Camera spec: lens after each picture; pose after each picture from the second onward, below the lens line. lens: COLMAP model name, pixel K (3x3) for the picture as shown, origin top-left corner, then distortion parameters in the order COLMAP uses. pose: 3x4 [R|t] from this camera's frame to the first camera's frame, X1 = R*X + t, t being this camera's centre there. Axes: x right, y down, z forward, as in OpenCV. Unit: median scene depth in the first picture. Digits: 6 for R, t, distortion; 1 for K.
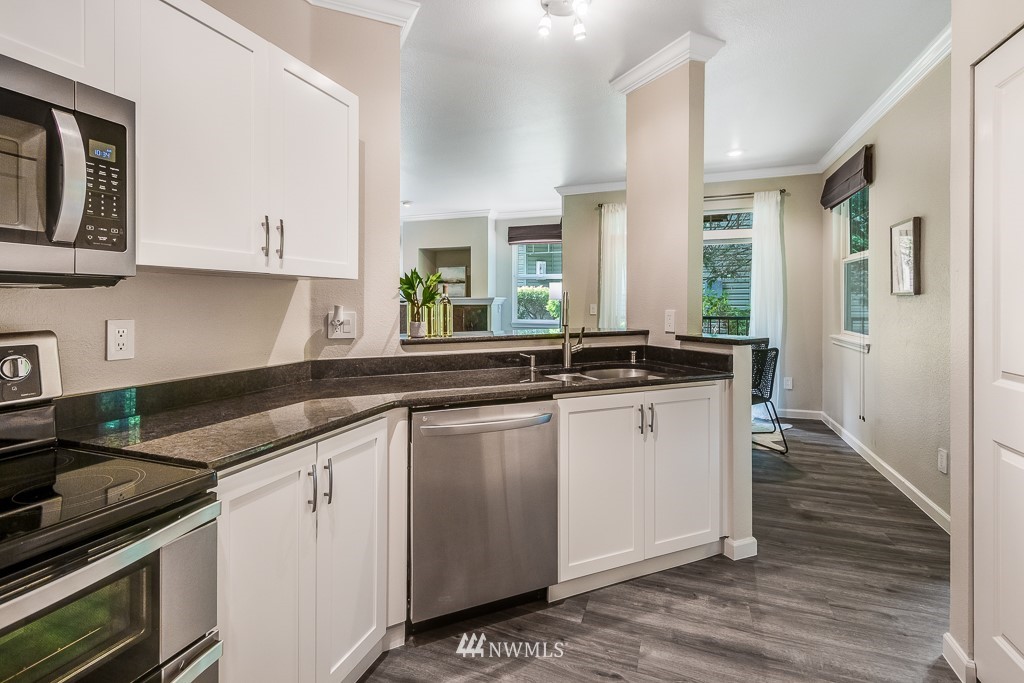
lens RADIAL K [[478.1, 0, 512.9], [0, 478.1, 303.6], [0, 0, 1]] dist [-0.000891, 0.000006]
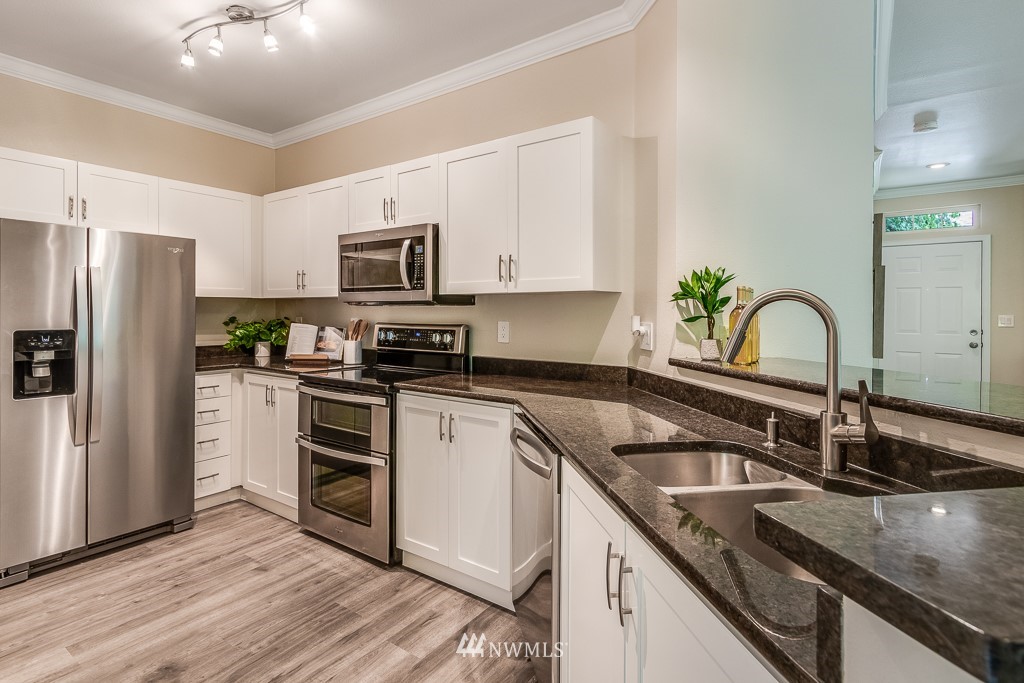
lens RADIAL K [[495.2, 0, 498.2], [0, 495.2, 312.8], [0, 0, 1]] dist [0.001618, 0.000081]
pose [[-0.261014, -0.006859, -0.965311, 0.787426], [-0.008929, 0.999949, -0.004691, 0.006090], [0.965294, 0.007395, -0.261062, 1.105476]]
